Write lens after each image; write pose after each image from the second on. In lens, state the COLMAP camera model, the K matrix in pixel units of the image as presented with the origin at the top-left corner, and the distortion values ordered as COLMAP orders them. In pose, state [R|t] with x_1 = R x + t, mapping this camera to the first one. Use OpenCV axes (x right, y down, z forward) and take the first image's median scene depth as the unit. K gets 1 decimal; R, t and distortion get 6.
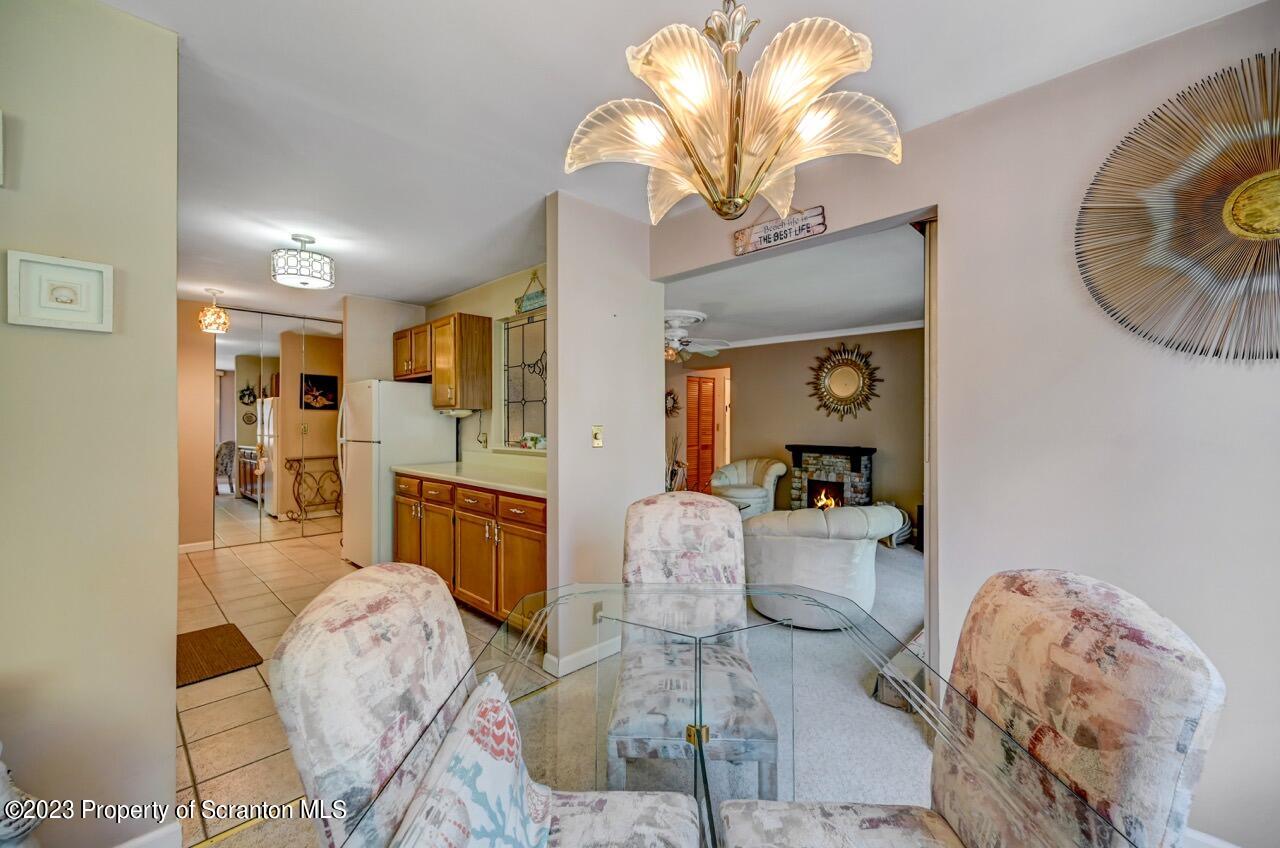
lens RADIAL K [[518.6, 0, 650.2], [0, 518.6, 417.3], [0, 0, 1]] dist [-0.002076, 0.000683]
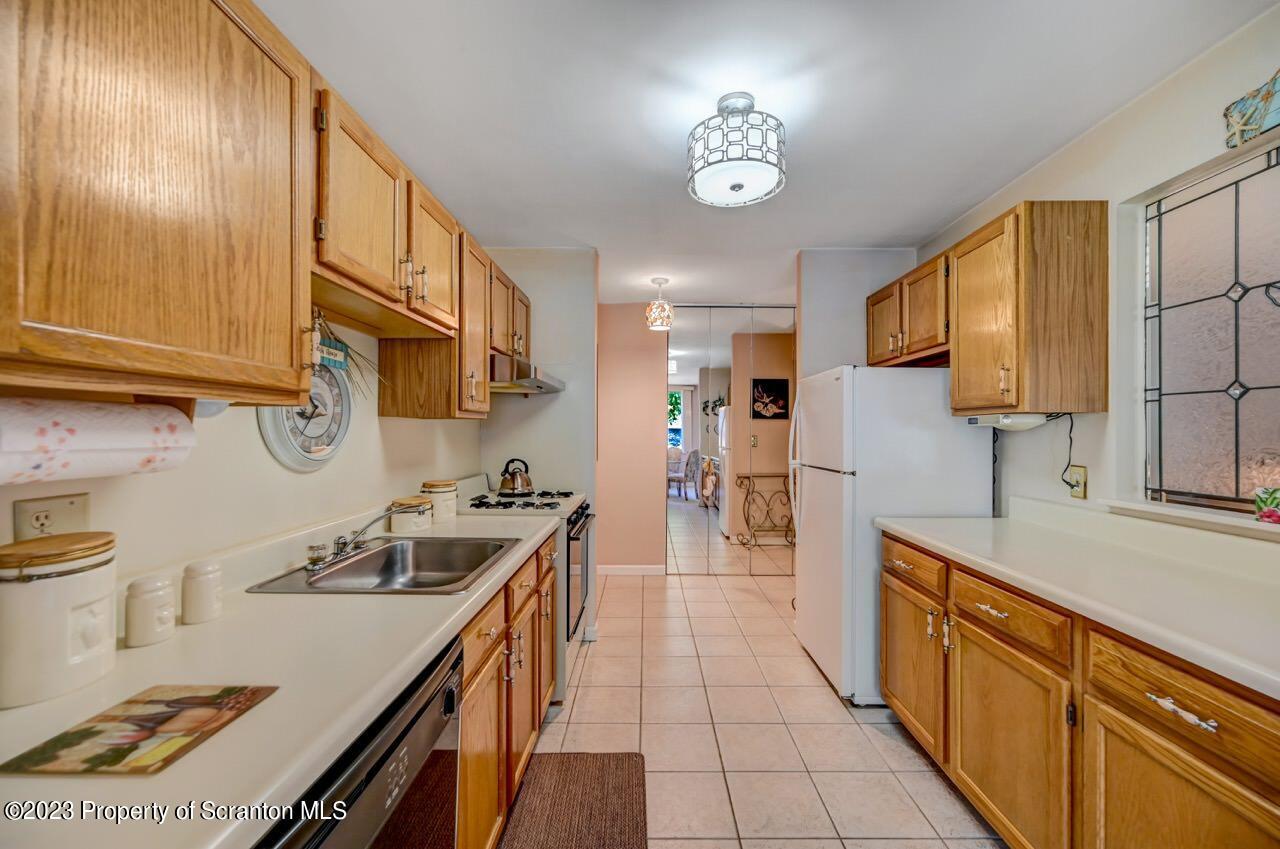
lens RADIAL K [[518.6, 0, 651.3], [0, 518.6, 435.7], [0, 0, 1]] dist [-0.002076, 0.000683]
pose [[0.695387, 0.013947, -0.718500, -0.251522], [0.000824, 0.999796, 0.020205, -0.005621], [0.718635, -0.014642, 0.695234, 0.415341]]
